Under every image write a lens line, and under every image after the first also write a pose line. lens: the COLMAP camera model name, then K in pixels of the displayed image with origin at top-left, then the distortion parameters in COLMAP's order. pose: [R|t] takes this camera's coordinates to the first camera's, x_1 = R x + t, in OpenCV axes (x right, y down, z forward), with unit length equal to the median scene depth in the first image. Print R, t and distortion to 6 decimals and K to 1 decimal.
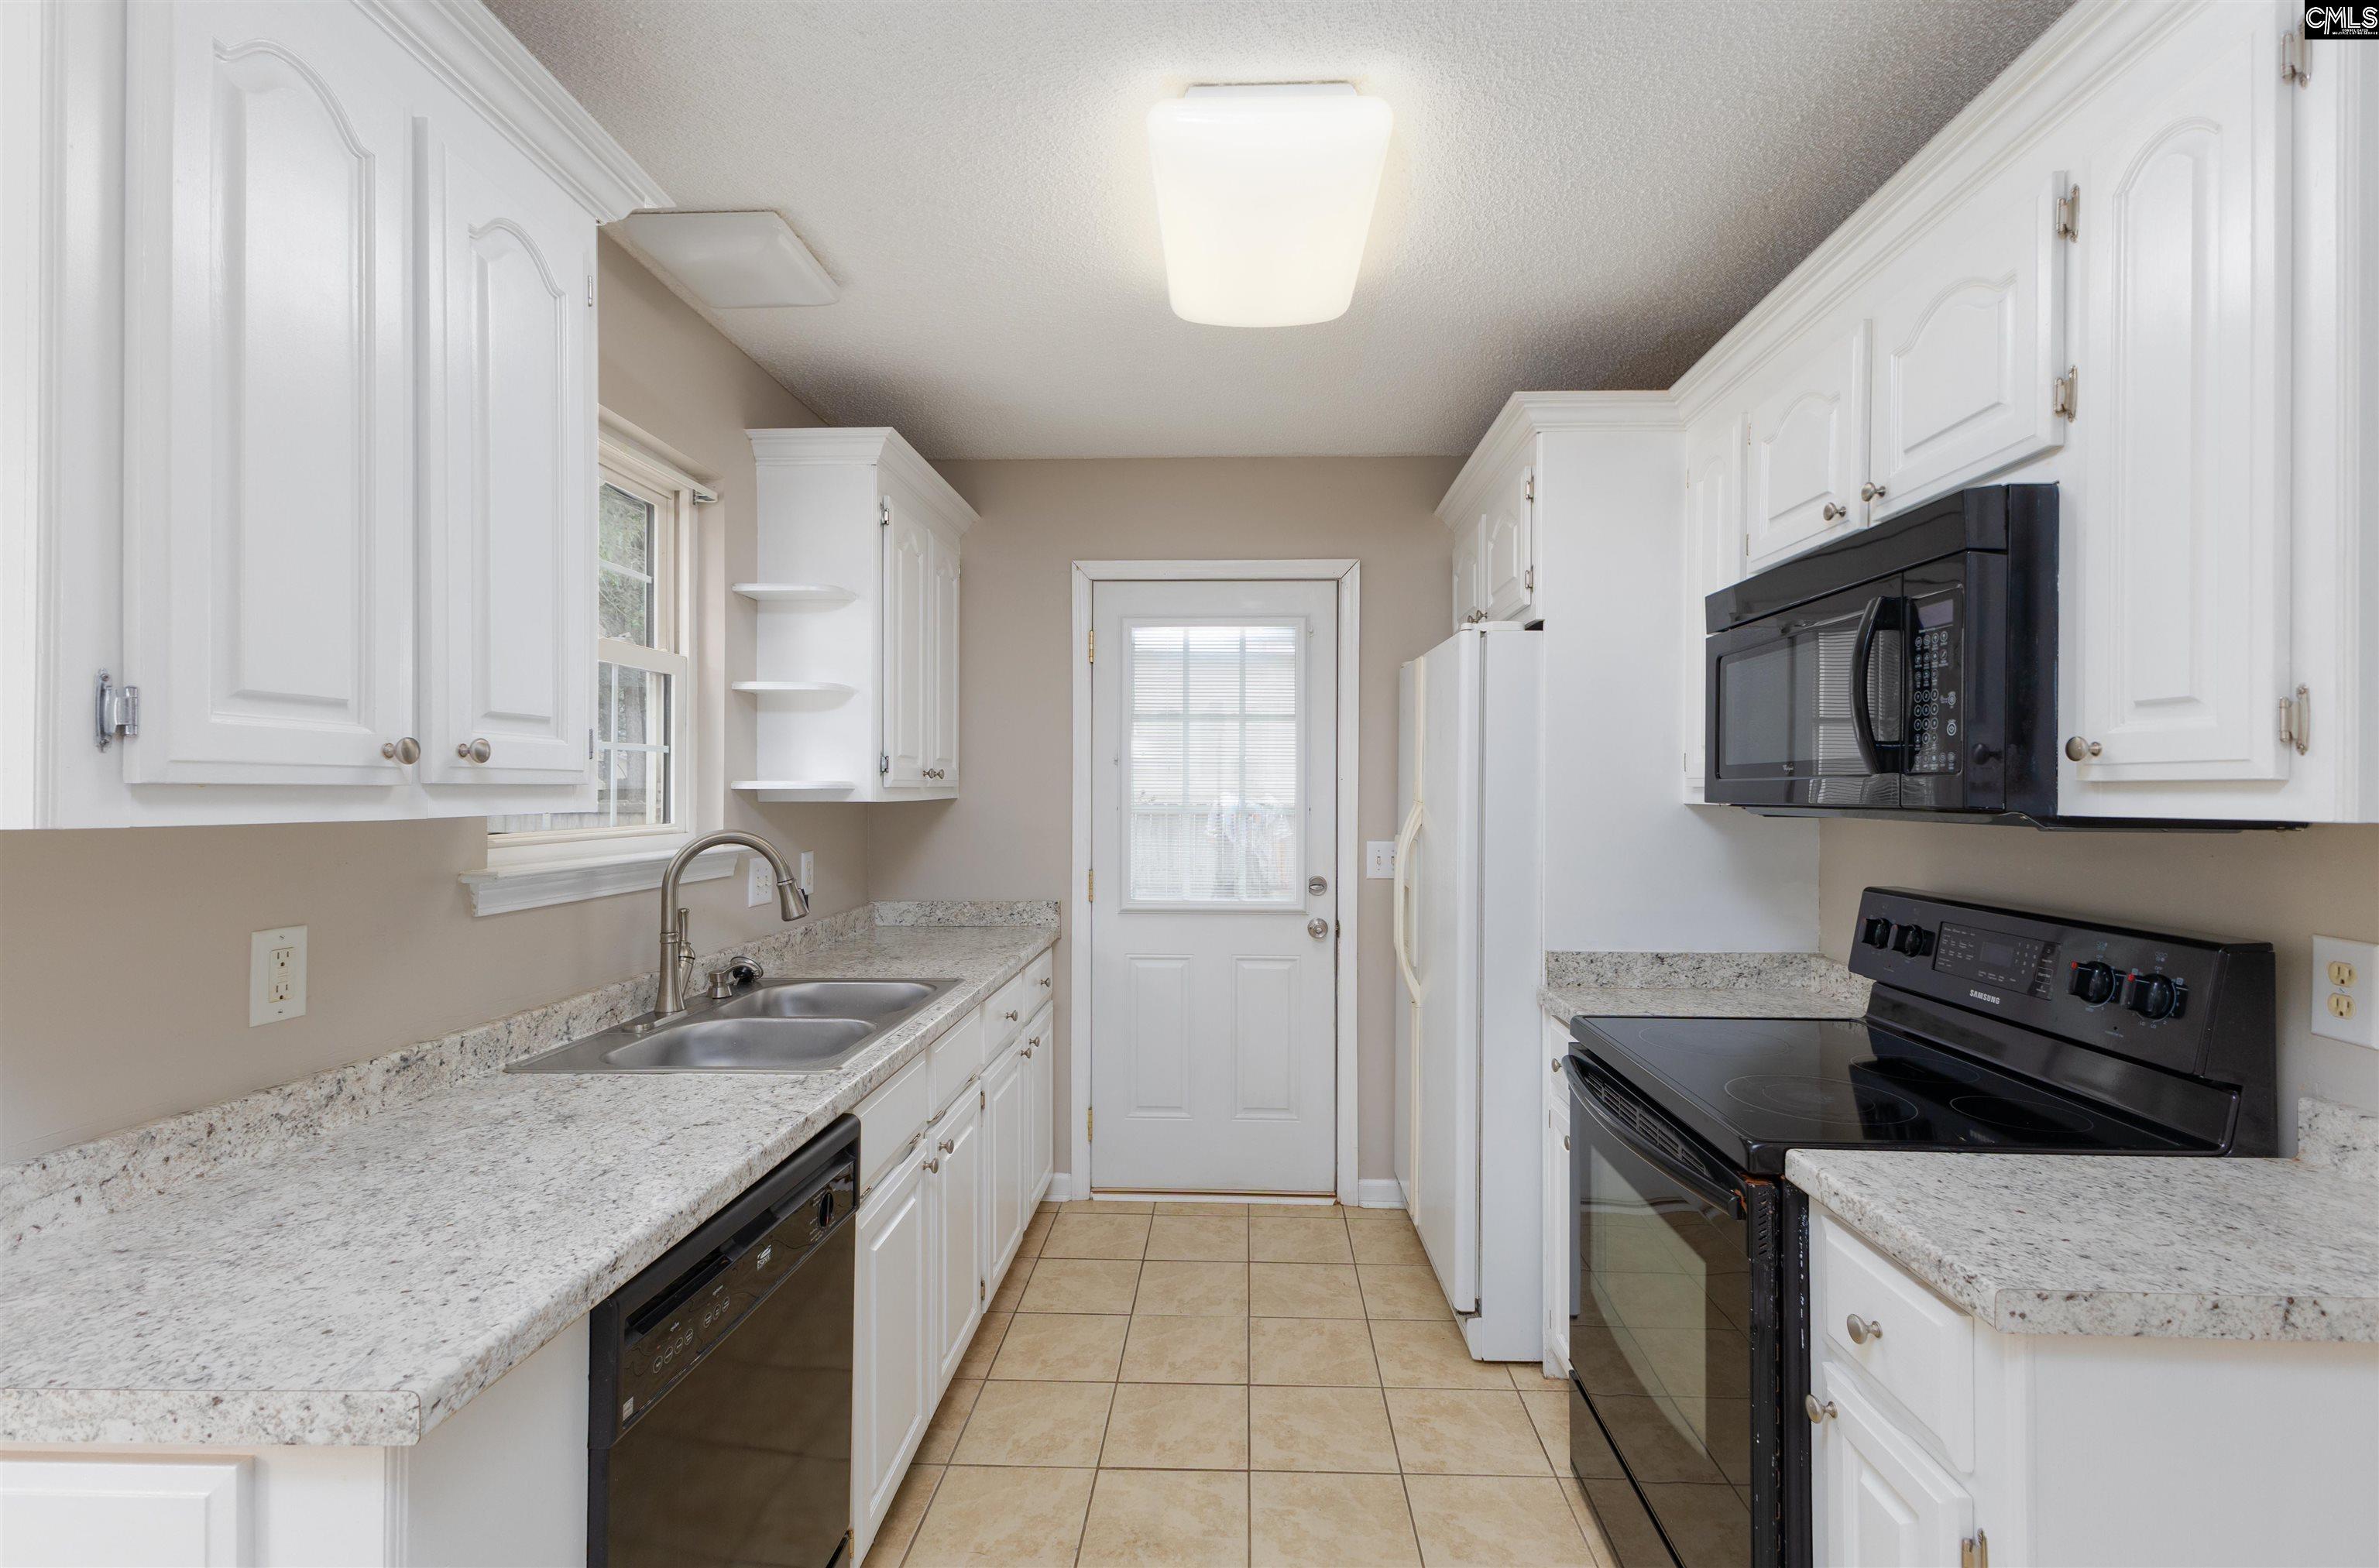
lens RADIAL K [[1034.1, 0, 1227.2], [0, 1034.1, 795.4], [0, 0, 1]] dist [0.013984, -0.004909]
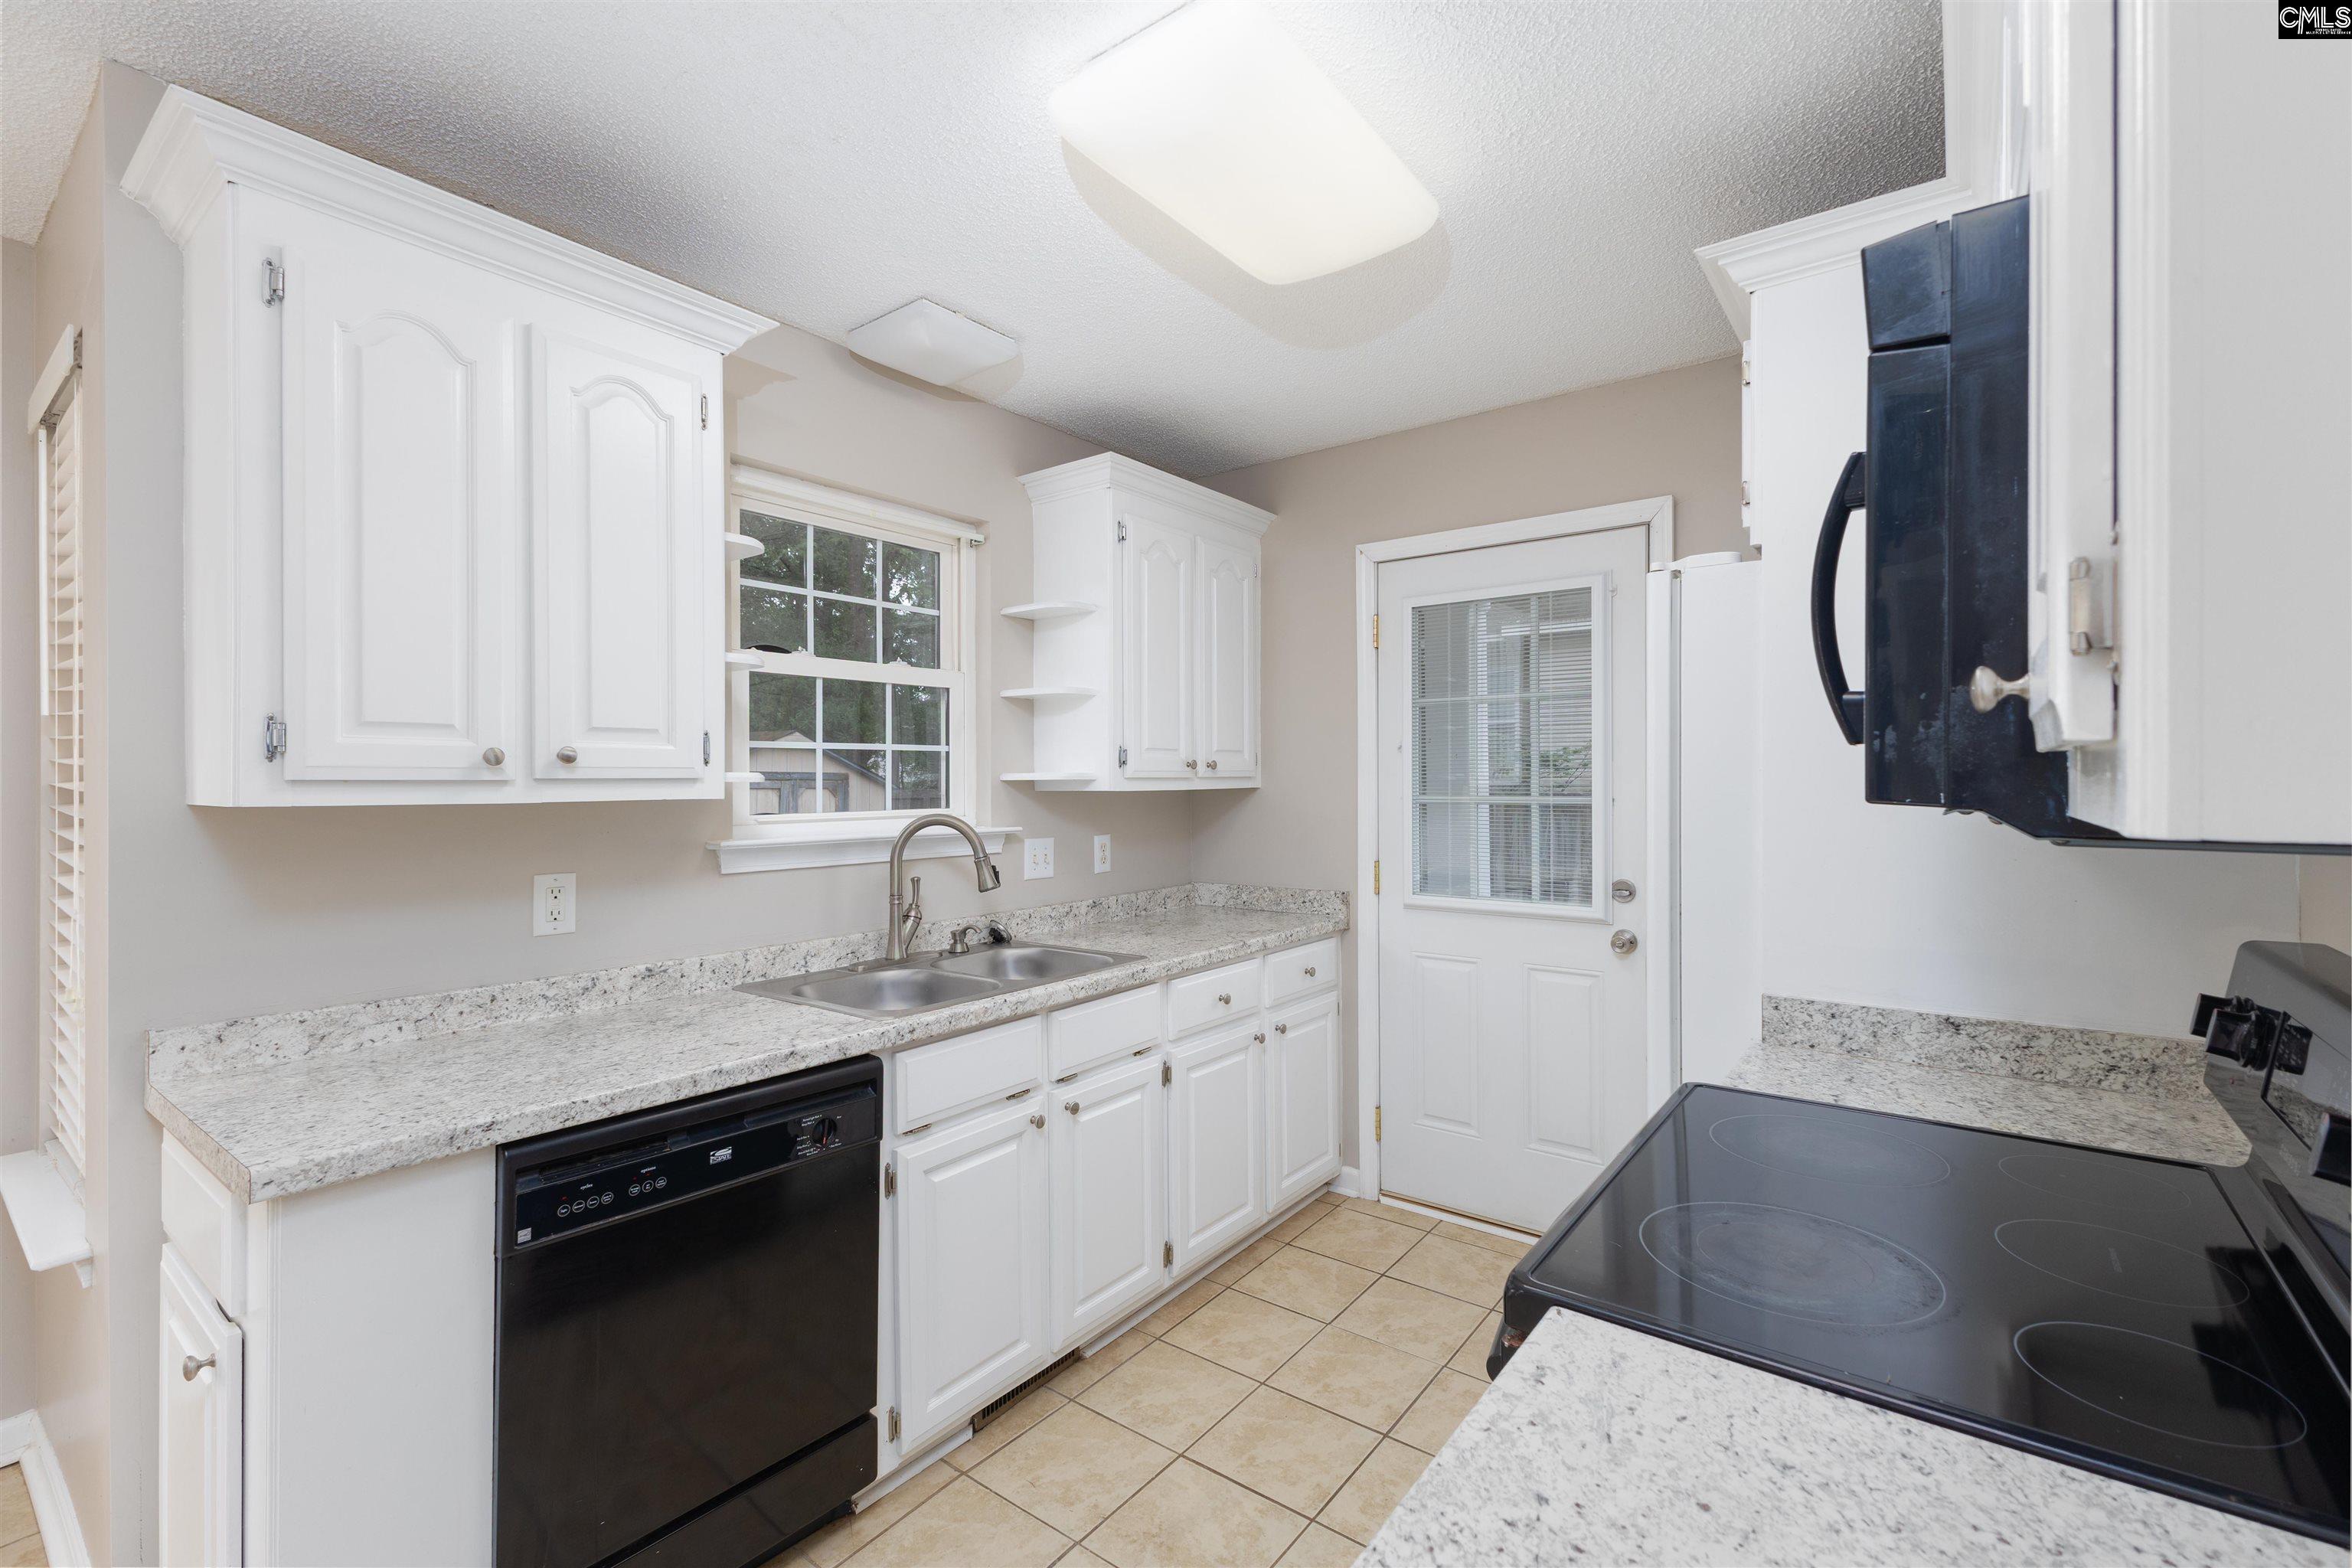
lens RADIAL K [[1022.4, 0, 1224.3], [0, 1022.4, 783.8], [0, 0, 1]] dist [0.013984, -0.004909]
pose [[0.818297, -0.003392, -0.574786, 0.453022], [0.003153, 0.999994, -0.001413, 0.000538], [0.574788, -0.000656, 0.818302, 0.199512]]
